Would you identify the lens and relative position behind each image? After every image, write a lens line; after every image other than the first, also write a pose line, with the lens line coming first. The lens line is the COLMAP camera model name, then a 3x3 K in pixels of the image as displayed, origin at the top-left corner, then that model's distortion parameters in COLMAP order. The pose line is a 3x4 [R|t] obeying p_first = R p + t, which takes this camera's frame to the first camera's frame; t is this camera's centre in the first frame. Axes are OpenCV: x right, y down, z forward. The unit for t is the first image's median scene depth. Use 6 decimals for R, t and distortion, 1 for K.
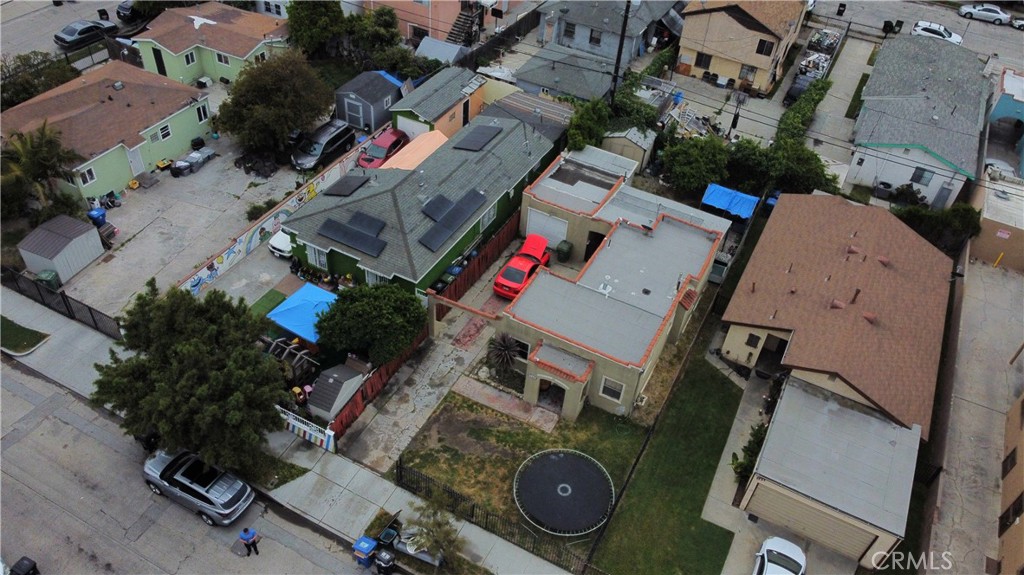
lens RADIAL K [[778.0, 0, 510.5], [0, 778.0, 288.1], [0, 0, 1]] dist [-0.002976, -0.005056]
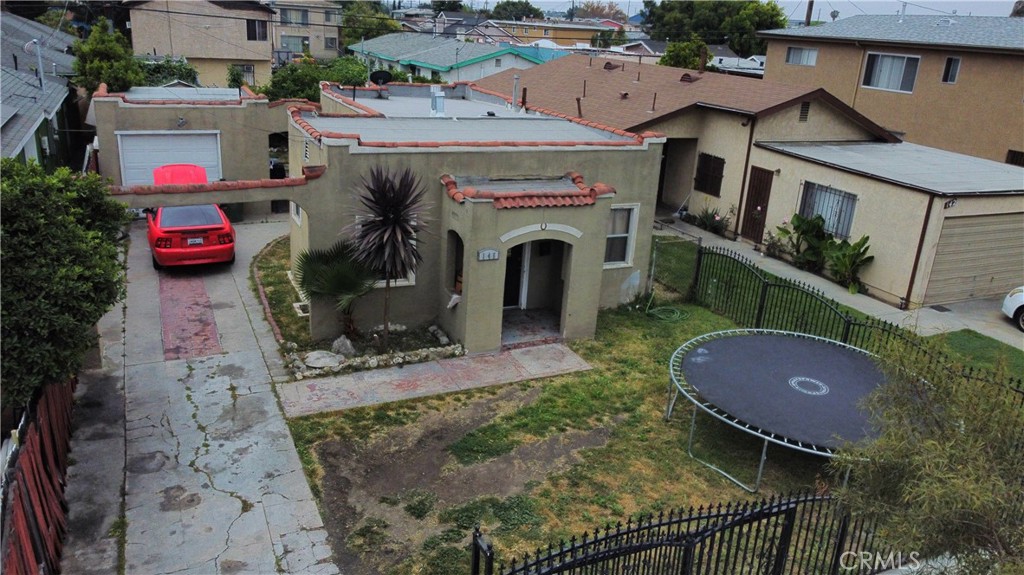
lens RADIAL K [[778.0, 0, 510.5], [0, 778.0, 288.1], [0, 0, 1]] dist [-0.002976, -0.005056]
pose [[0.616447, -0.292877, 0.730901, -0.235983], [0.514794, 0.852292, -0.092662, 0.163372], [-0.595802, 0.433385, 0.676164, 0.730024]]
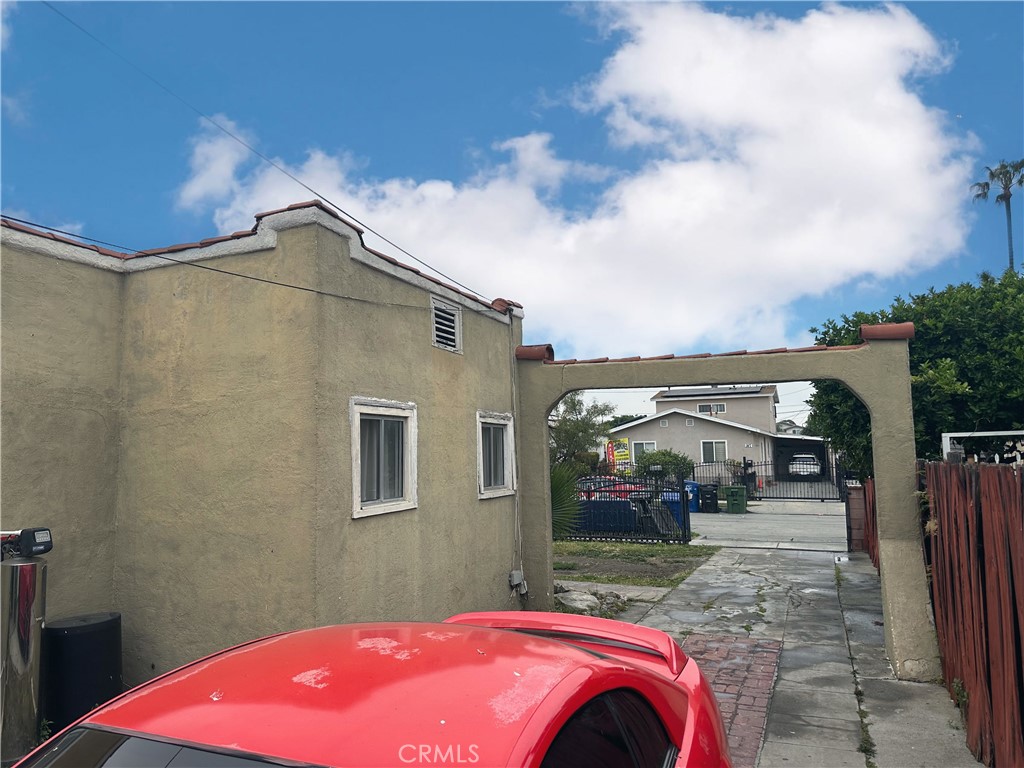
lens RADIAL K [[712.7, 0, 518.2], [0, 712.7, 383.9], [0, 0, 1]] dist [0.110162, -0.149884]
pose [[-0.994550, -0.066428, -0.080362, 0.009367], [-0.100887, 0.807672, 0.580937, -0.088171], [0.026316, 0.585878, -0.809972, 1.196620]]
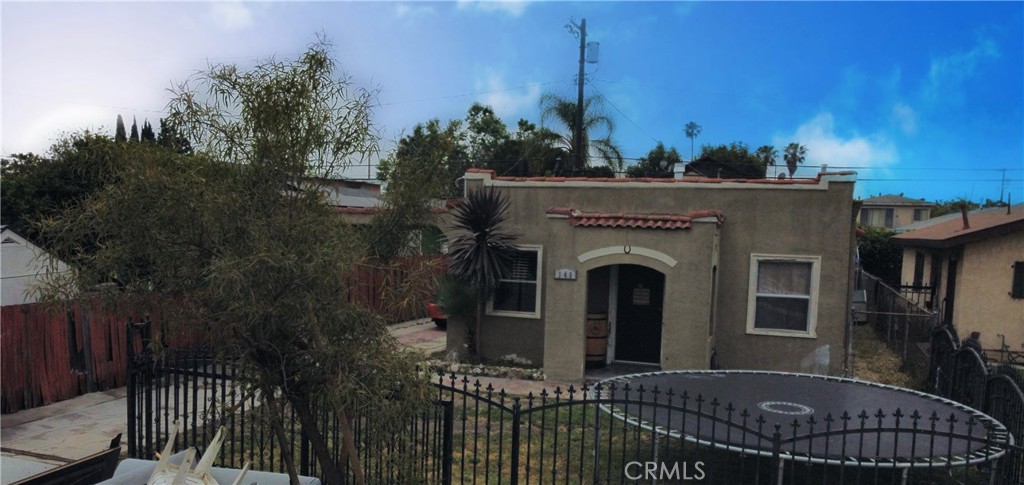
lens RADIAL K [[835.2, 0, 473.5], [0, 835.2, 309.9], [0, 0, 1]] dist [-0.006509, 0.002575]
pose [[0.993068, -0.059377, 0.101437, -0.054069], [0.107473, 0.808134, -0.579111, 0.341474], [-0.047589, 0.585998, 0.808914, 0.677090]]
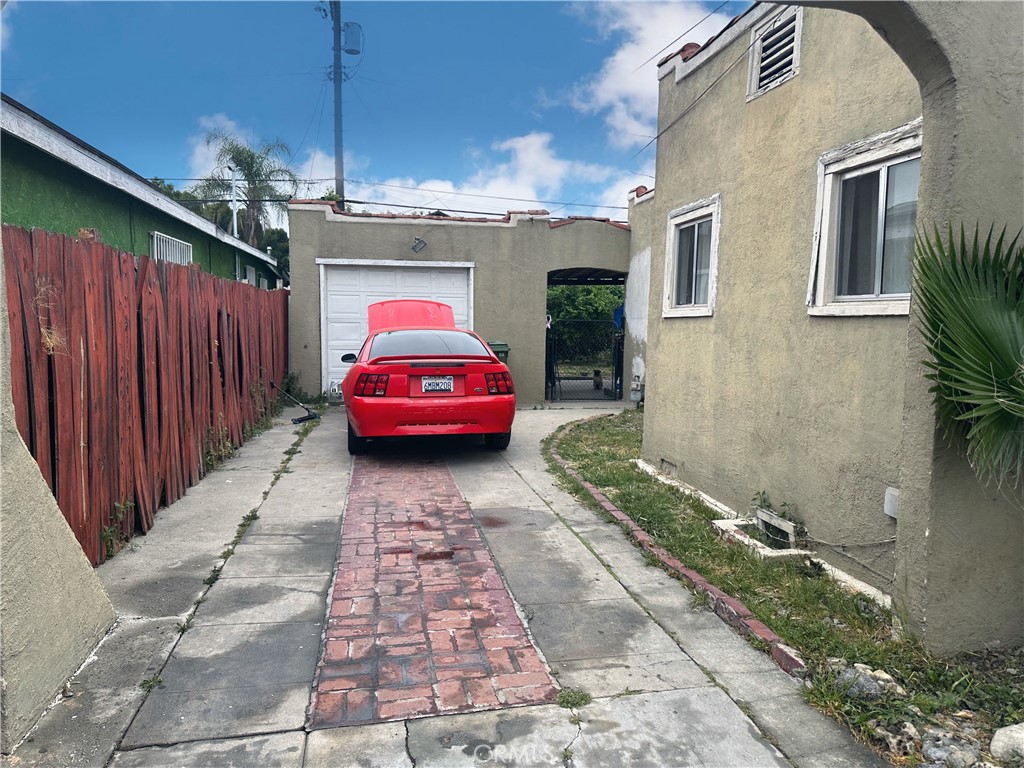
lens RADIAL K [[713.1, 0, 507.7], [0, 713.1, 381.0], [0, 0, 1]] dist [0.123127, -0.204198]
pose [[0.786791, -0.116009, 0.606219, -0.106533], [0.444722, 0.787622, -0.426467, 0.089380], [-0.427997, 0.605140, 0.671285, 1.004580]]
